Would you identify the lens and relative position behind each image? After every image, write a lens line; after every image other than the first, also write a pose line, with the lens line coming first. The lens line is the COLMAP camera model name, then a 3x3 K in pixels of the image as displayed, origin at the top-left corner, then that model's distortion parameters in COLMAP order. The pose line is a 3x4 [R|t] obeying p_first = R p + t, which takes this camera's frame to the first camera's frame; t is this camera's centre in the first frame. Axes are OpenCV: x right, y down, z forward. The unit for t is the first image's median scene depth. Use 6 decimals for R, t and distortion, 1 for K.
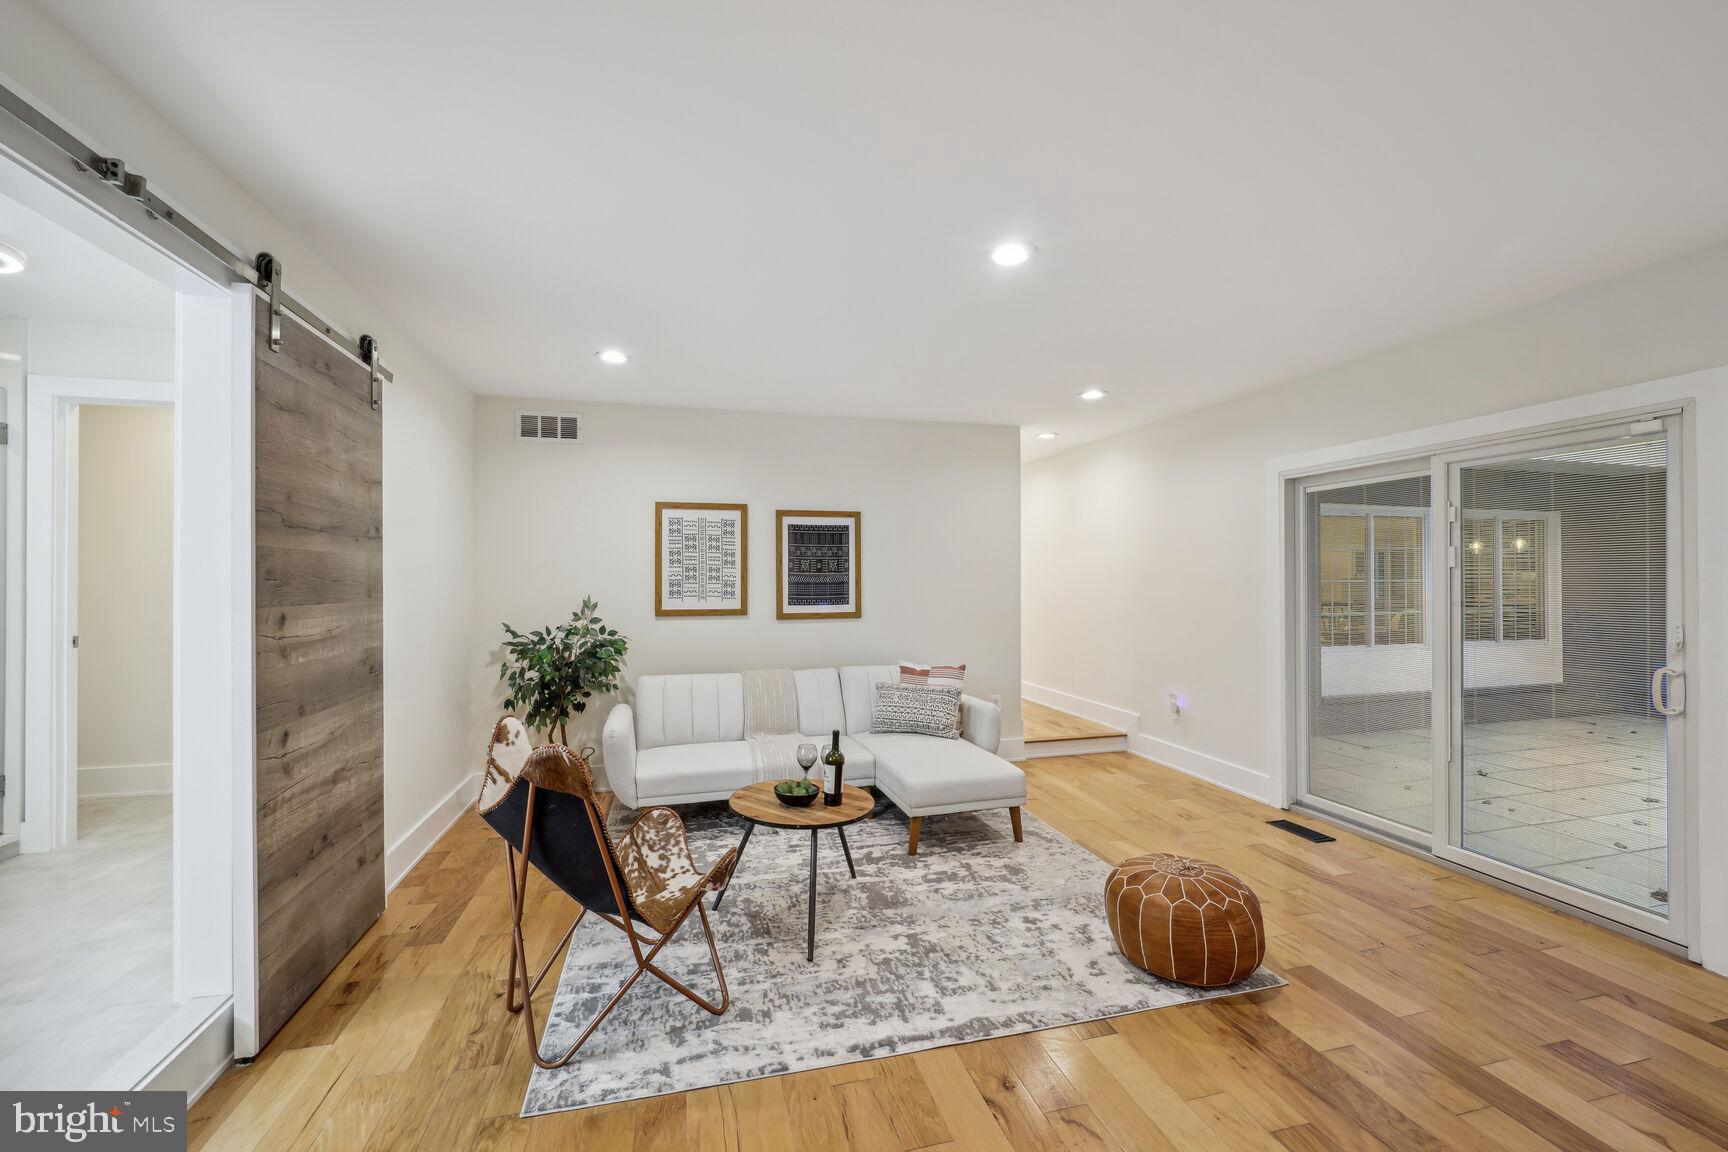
lens RADIAL K [[732.2, 0, 859.0], [0, 732.2, 581.8], [0, 0, 1]] dist [0.001201, 0.000090]
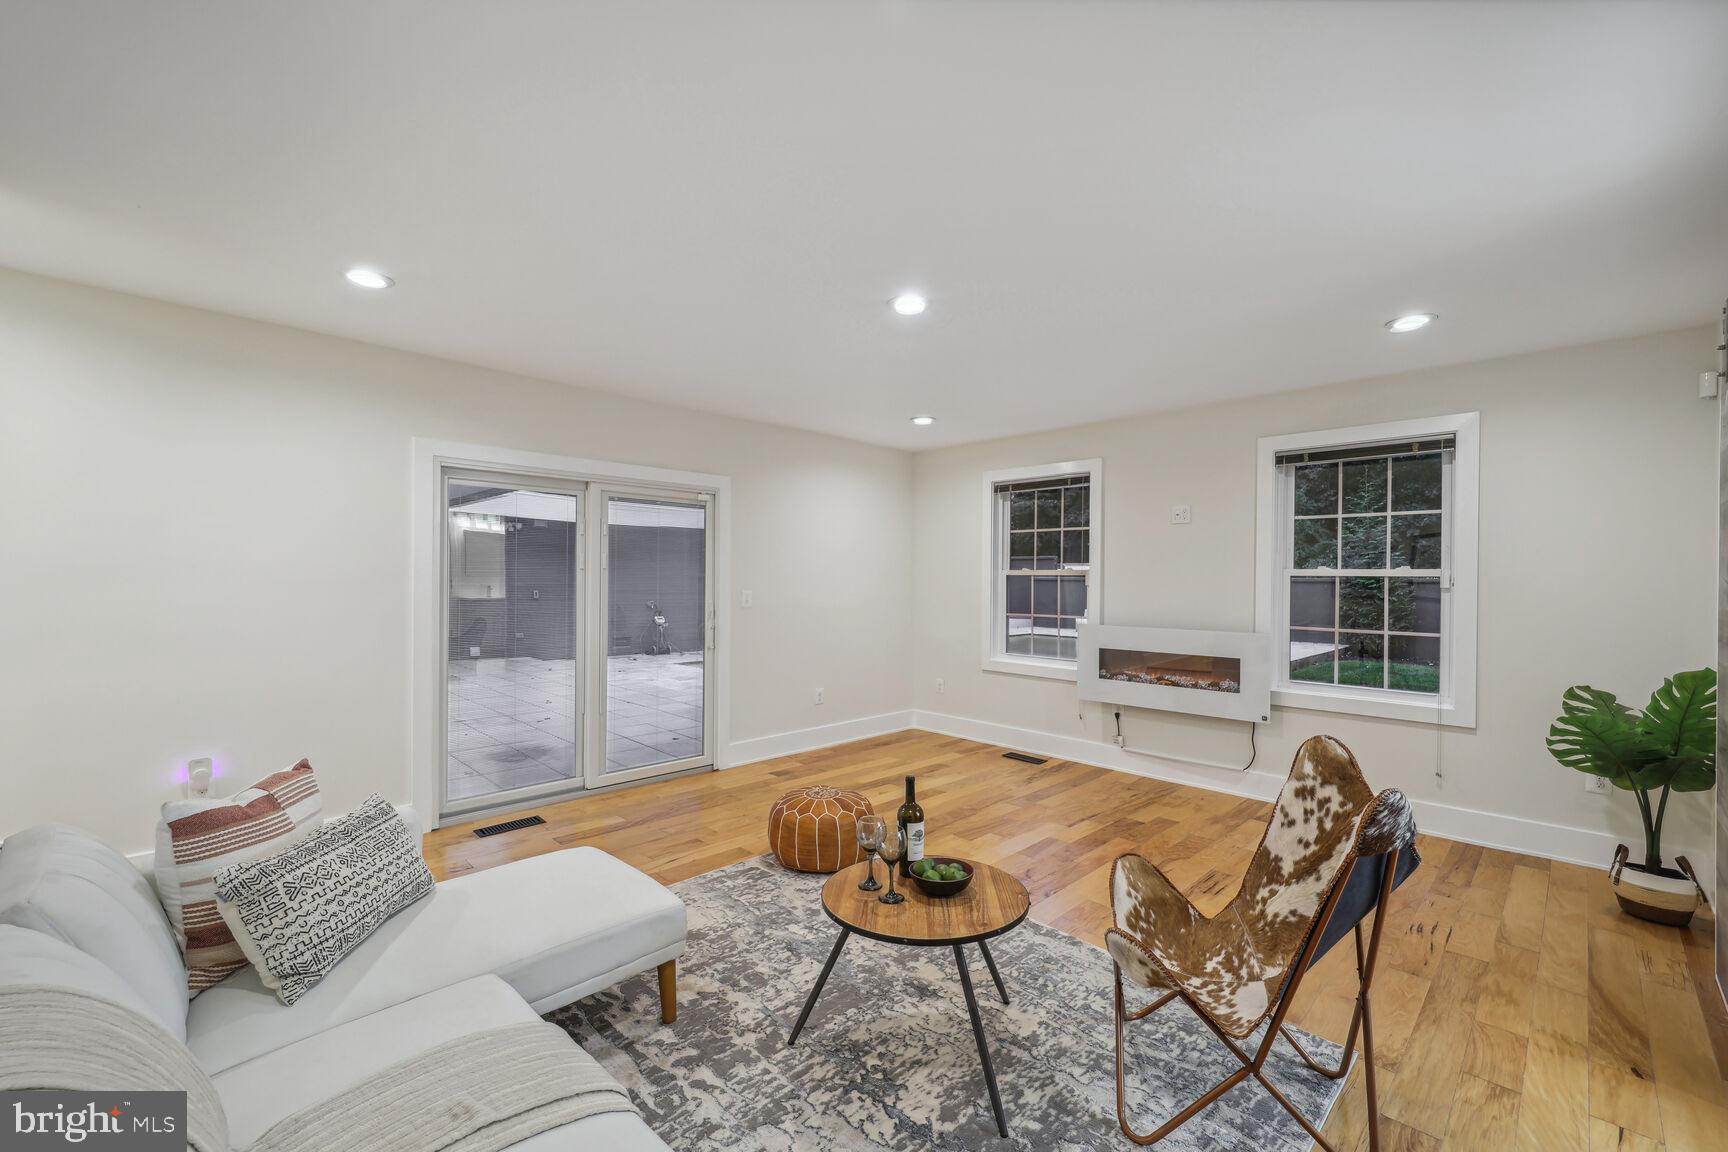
lens RADIAL K [[732.2, 0, 852.4], [0, 732.2, 578.5], [0, 0, 1]] dist [0.001201, 0.000090]
pose [[-0.516147, -0.001302, 0.856499, -0.727761], [-0.009824, 0.999942, -0.004401, -0.004396], [-0.856443, -0.010686, -0.516130, 1.598813]]
